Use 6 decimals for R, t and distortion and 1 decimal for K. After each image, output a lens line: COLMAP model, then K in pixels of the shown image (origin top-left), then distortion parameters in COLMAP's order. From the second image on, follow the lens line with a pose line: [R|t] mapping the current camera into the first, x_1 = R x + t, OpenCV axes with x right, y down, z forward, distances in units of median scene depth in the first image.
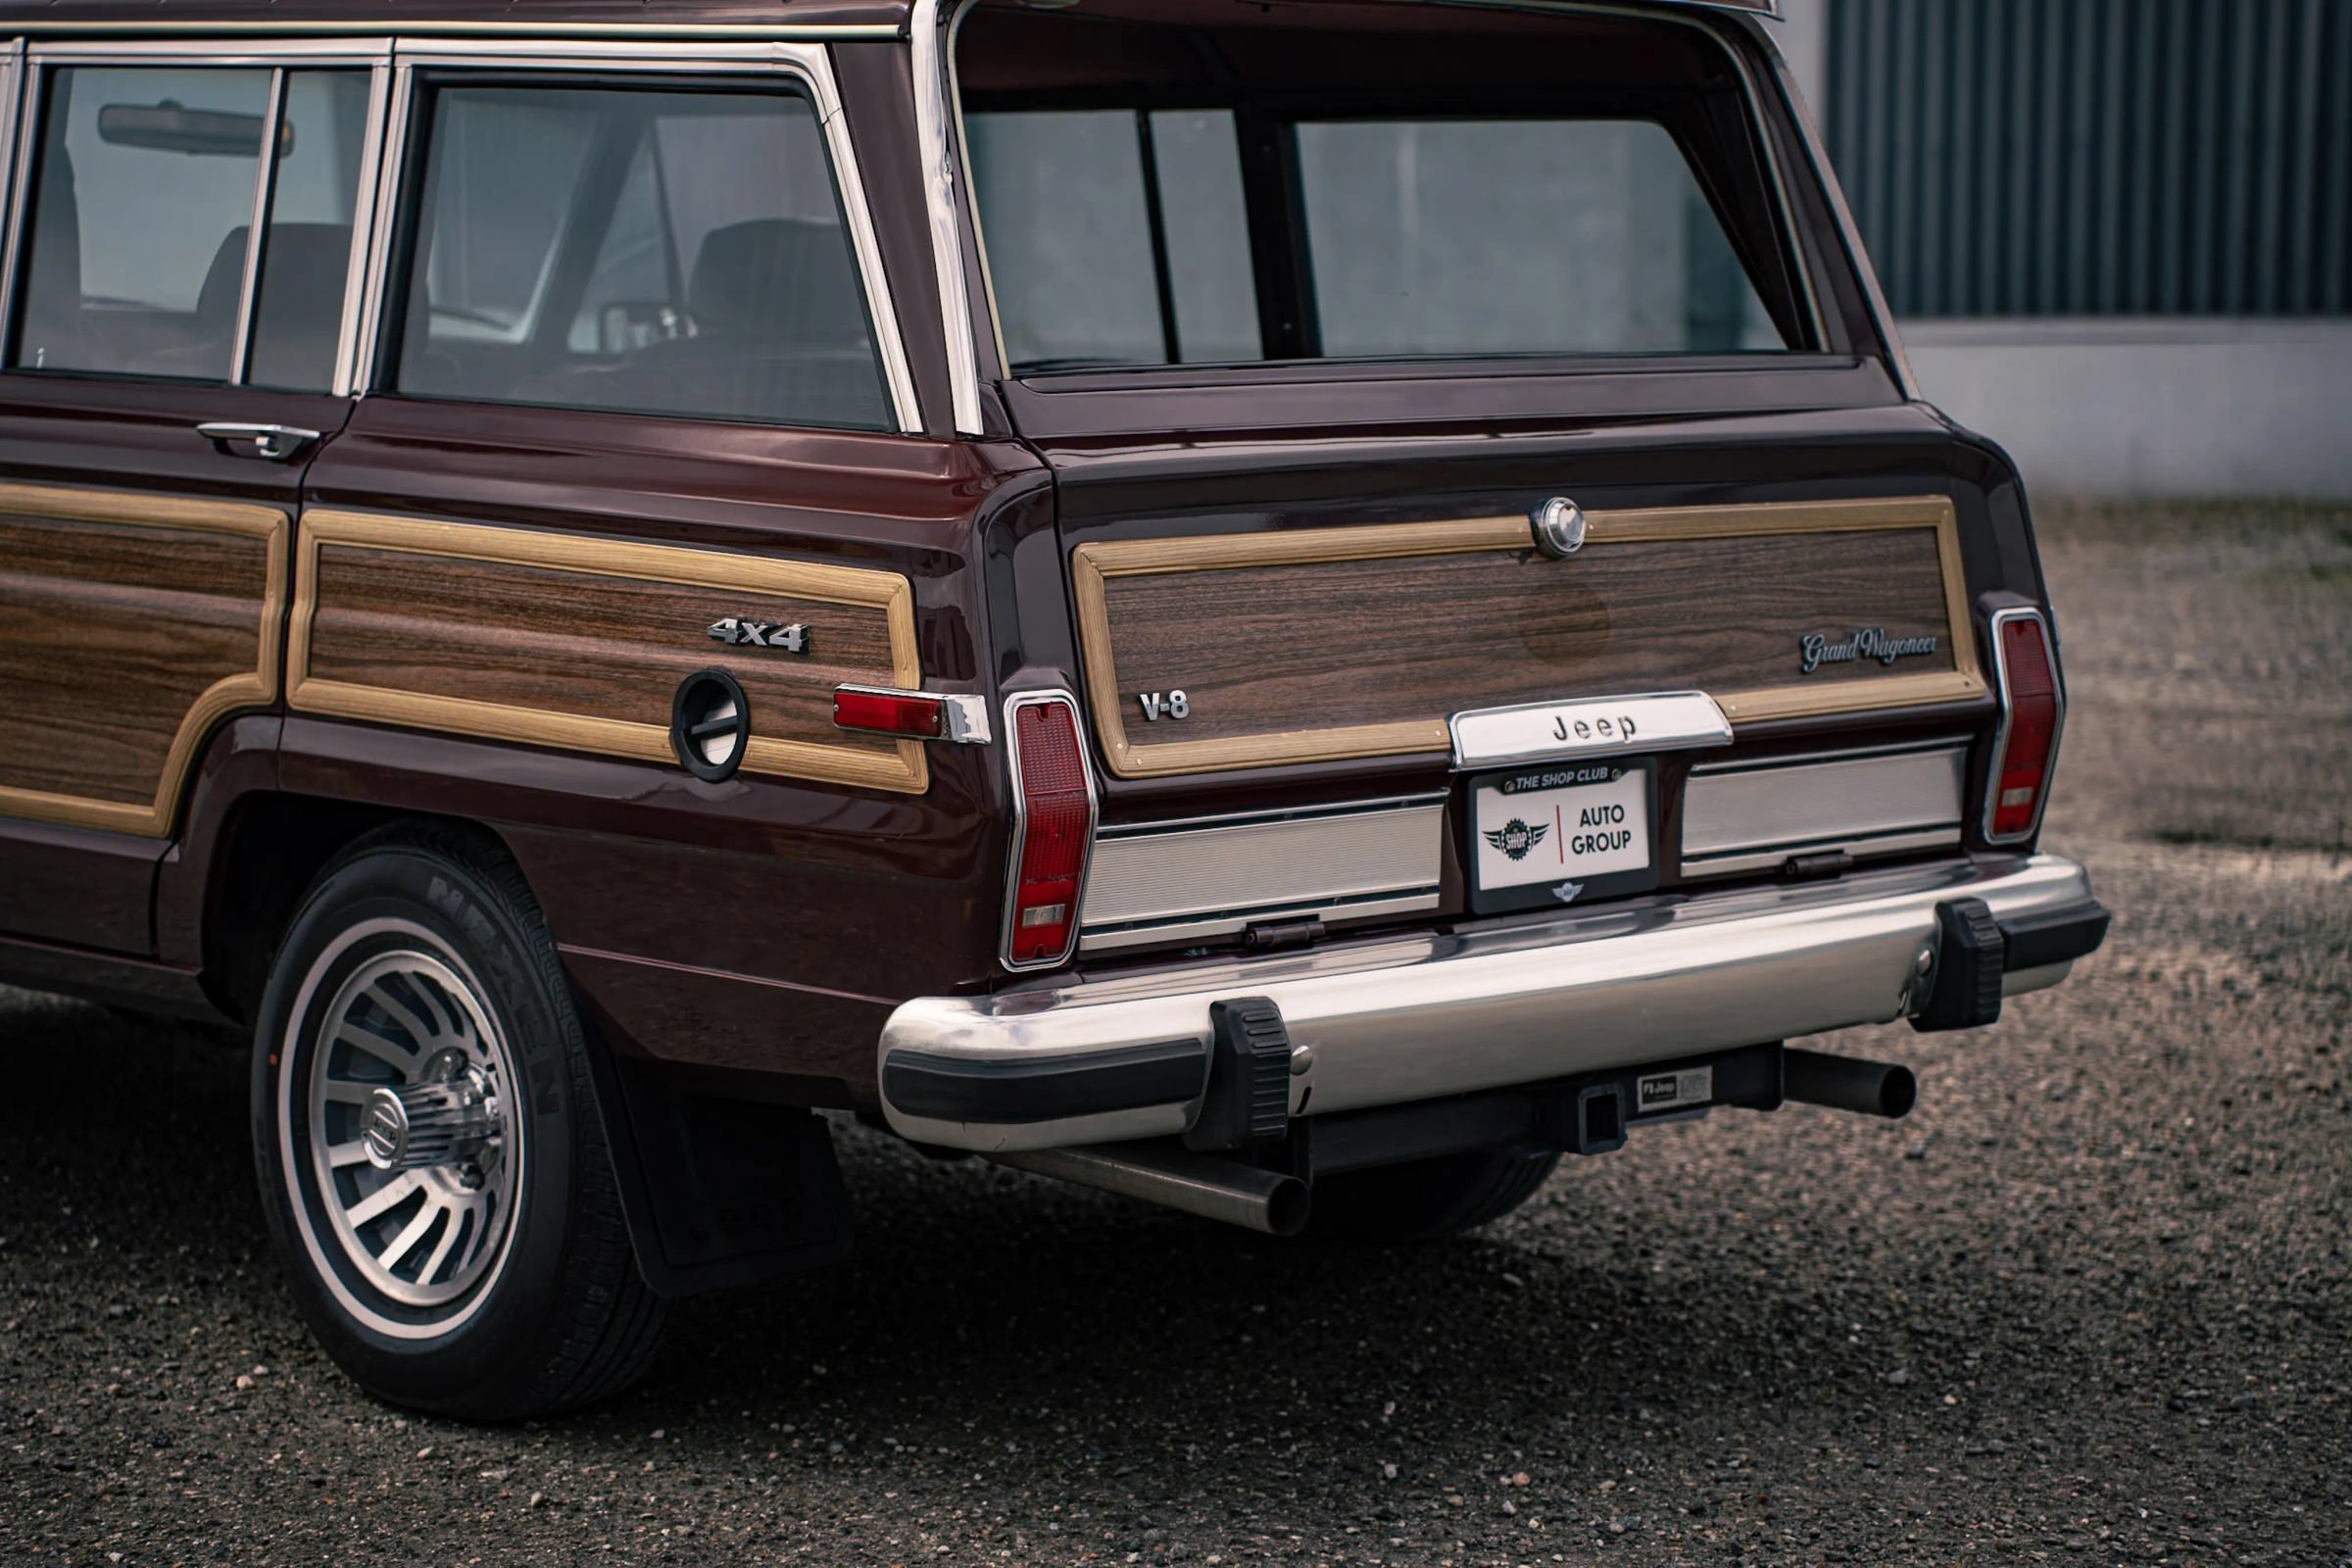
lens RADIAL K [[4828.2, 0, 1195.6], [0, 4828.2, 782.3], [0, 0, 1]] dist [0.555631, 0.512537]
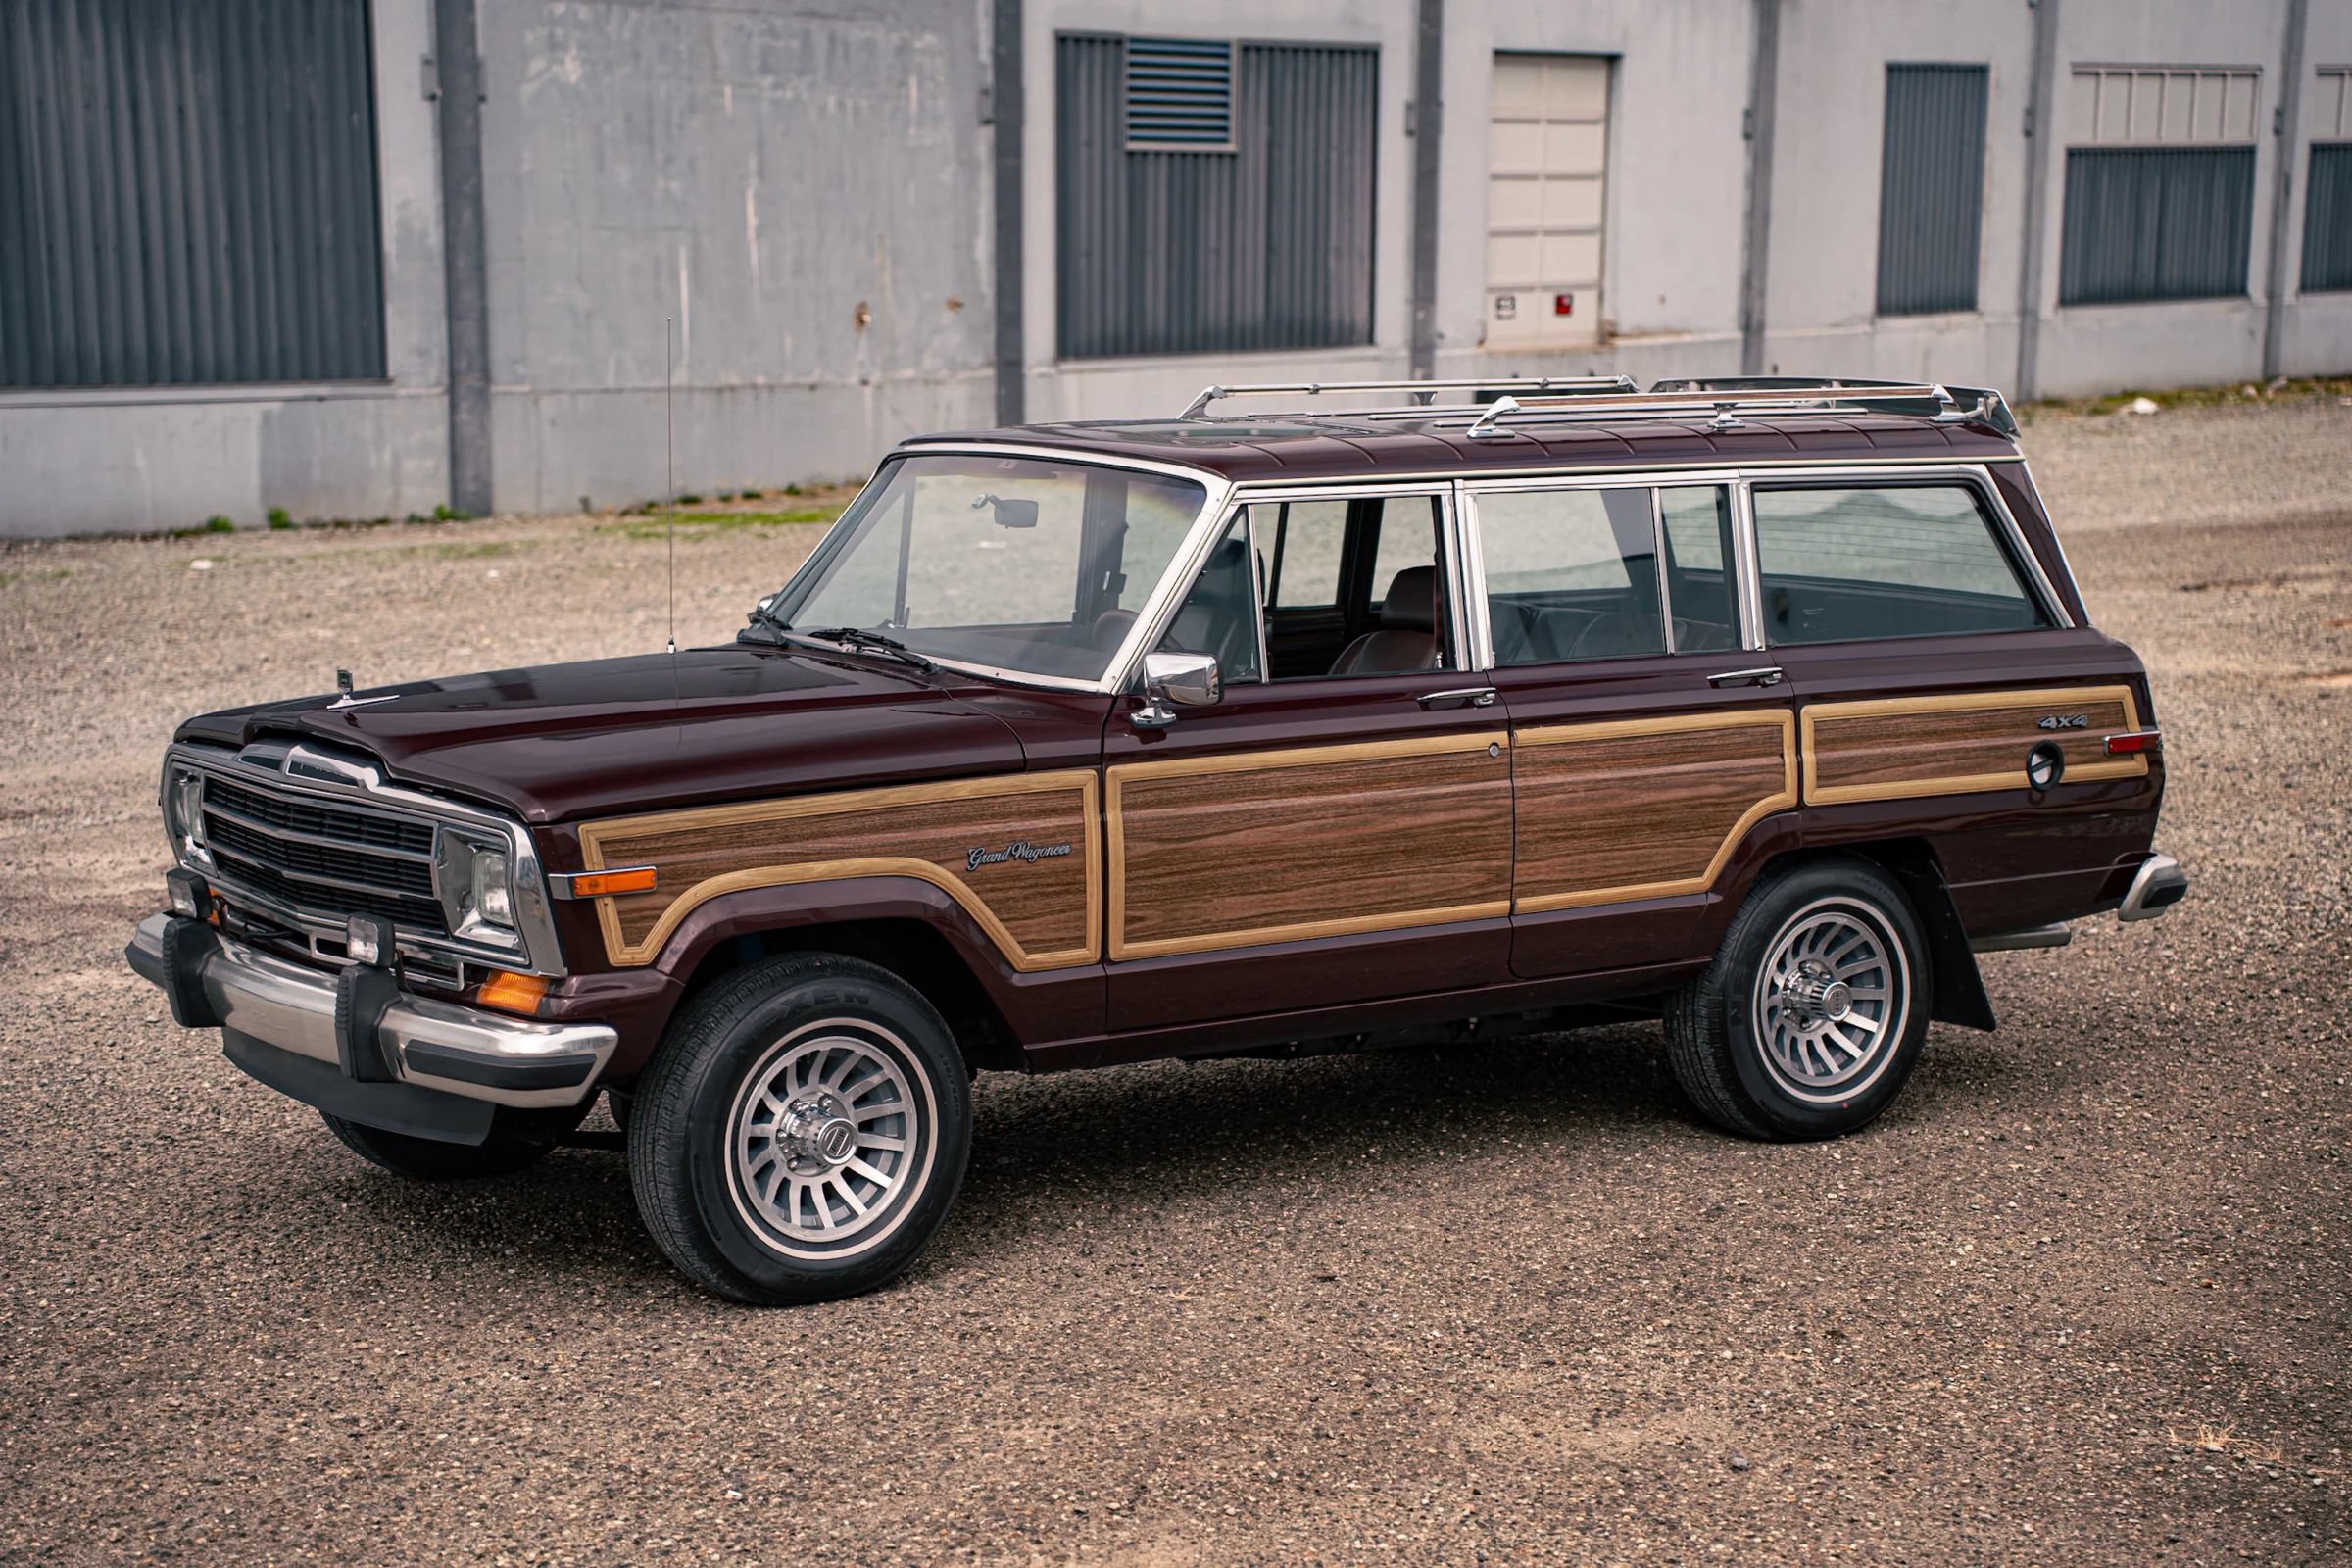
lens RADIAL K [[4276.4, 0, 1164.0], [0, 4276.4, 791.6], [0, 0, 1]] dist [0.451096, 0.199666]
pose [[0.144216, -0.129145, 0.981083, -2.006225], [0.108116, 0.987568, 0.114106, -0.257381], [-0.983622, 0.089614, 0.156385, 1.016932]]
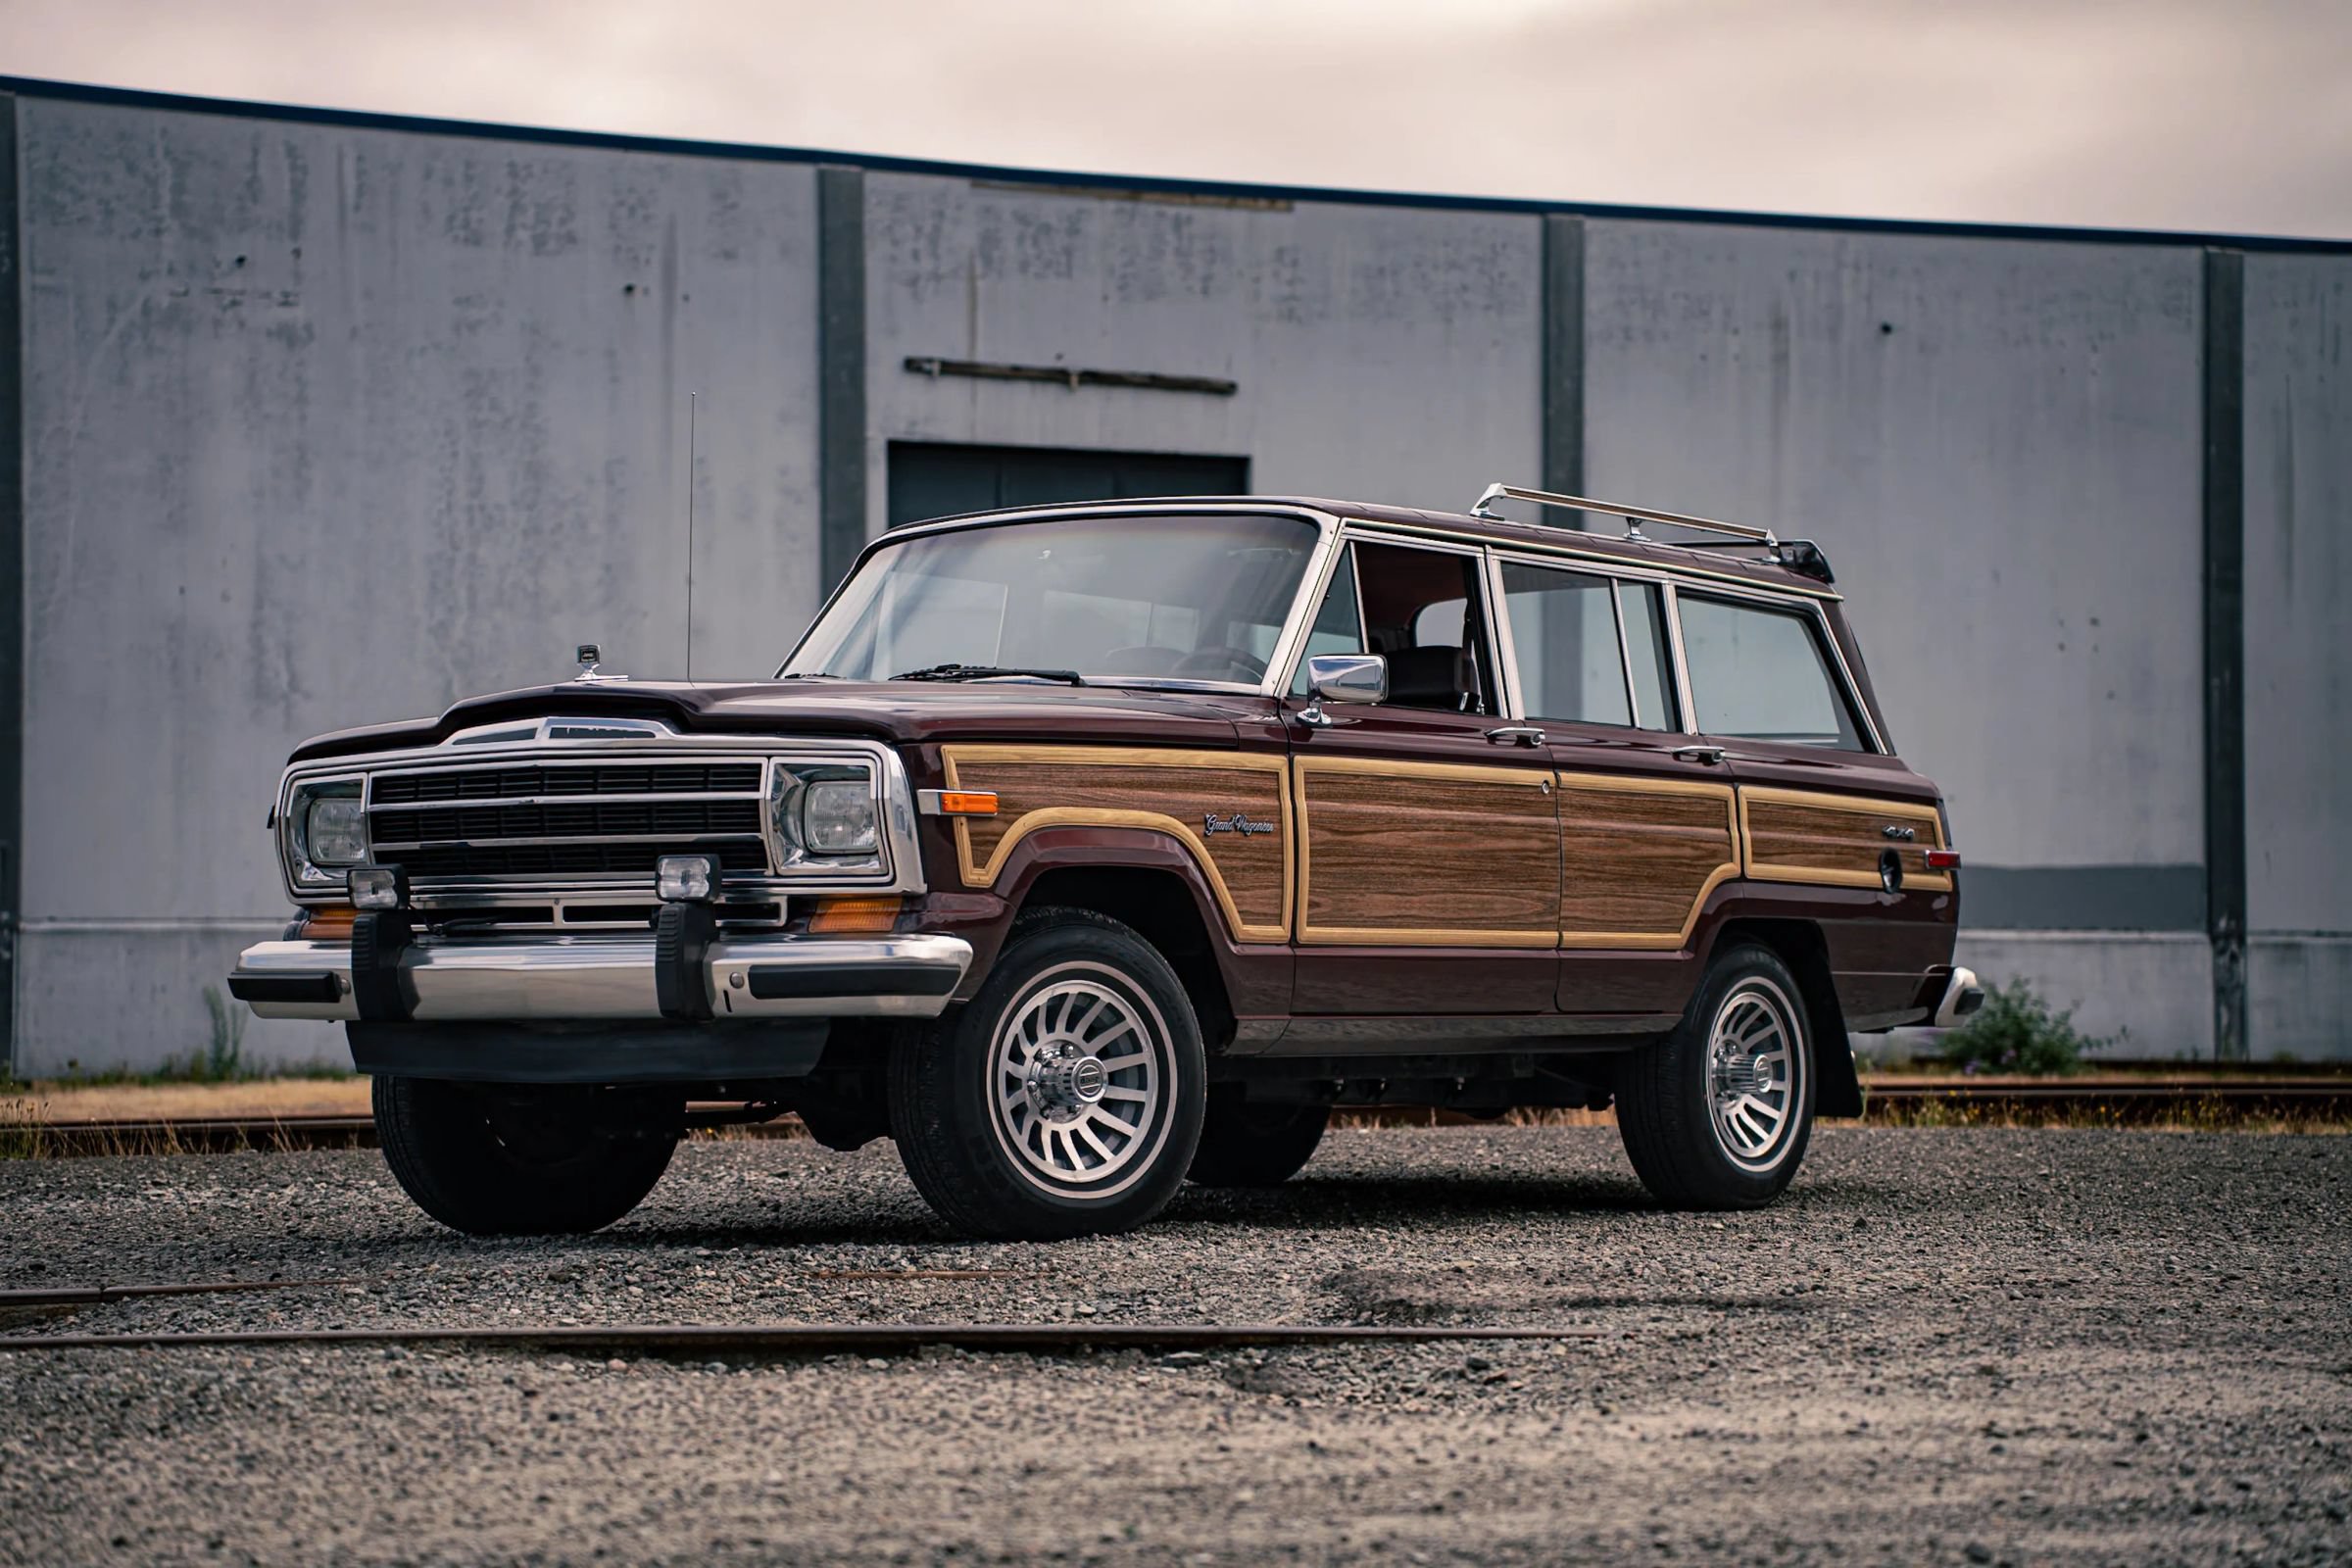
lens RADIAL K [[4828.2, 0, 1195.6], [0, 4828.2, 782.3], [0, 0, 1]] dist [0.555631, 0.512537]
pose [[-0.189076, 0.036500, 0.981284, -2.298799], [0.100266, 0.994803, -0.017684, -0.044594], [-0.976830, 0.095046, -0.191753, 1.695127]]
